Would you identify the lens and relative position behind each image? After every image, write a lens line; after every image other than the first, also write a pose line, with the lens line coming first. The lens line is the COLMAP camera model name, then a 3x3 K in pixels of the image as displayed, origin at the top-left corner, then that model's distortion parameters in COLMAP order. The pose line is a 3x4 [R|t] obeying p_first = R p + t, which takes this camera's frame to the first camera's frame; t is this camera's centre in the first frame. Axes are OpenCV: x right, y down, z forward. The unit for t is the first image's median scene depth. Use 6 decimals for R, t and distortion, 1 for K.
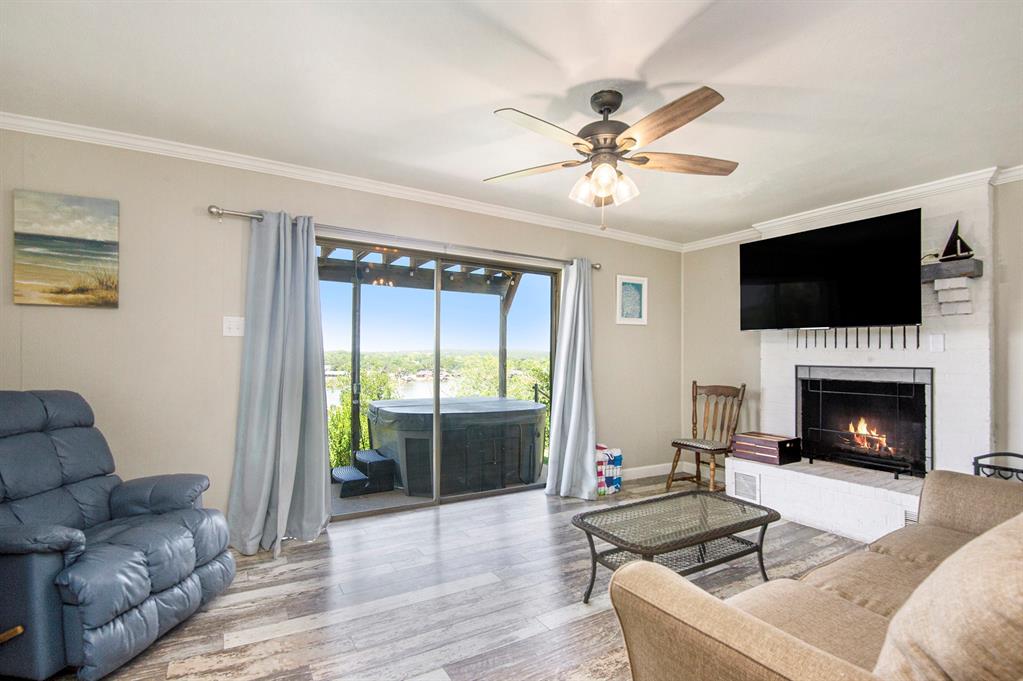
lens RADIAL K [[481.9, 0, 513.4], [0, 481.9, 345.0], [0, 0, 1]] dist [-0.012648, -0.018545]
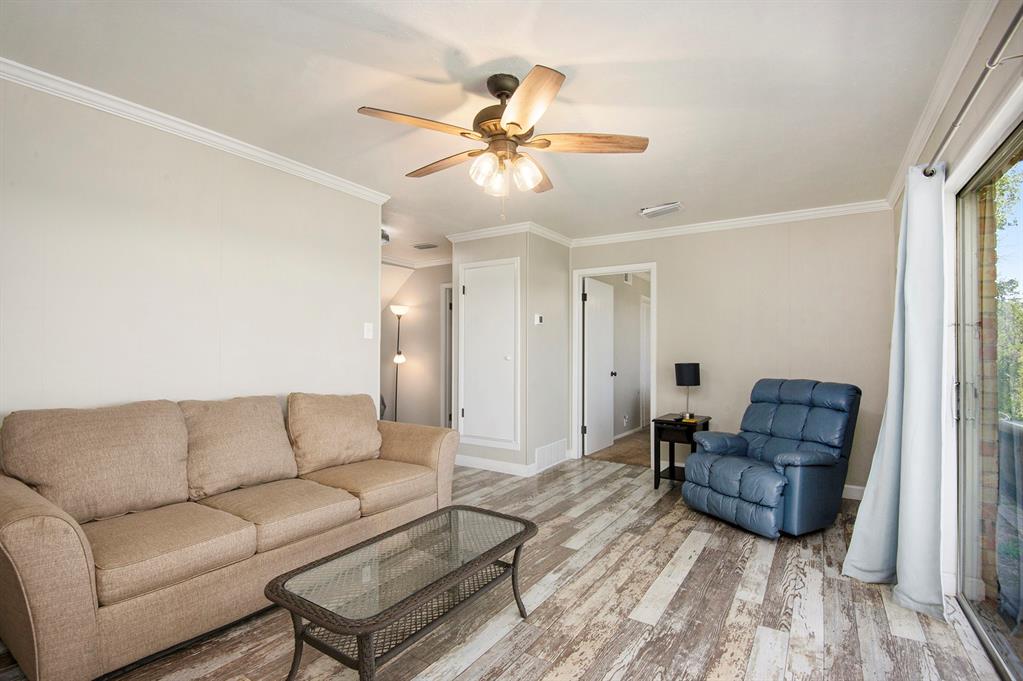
lens RADIAL K [[479.3, 0, 508.7], [0, 479.3, 349.8], [0, 0, 1]] dist [0.003535, -0.019354]
pose [[-0.902244, -0.031139, -0.430101, 0.356599], [-0.017763, 0.999227, -0.035080, 0.036571], [0.430860, -0.024011, -0.902099, 1.107896]]
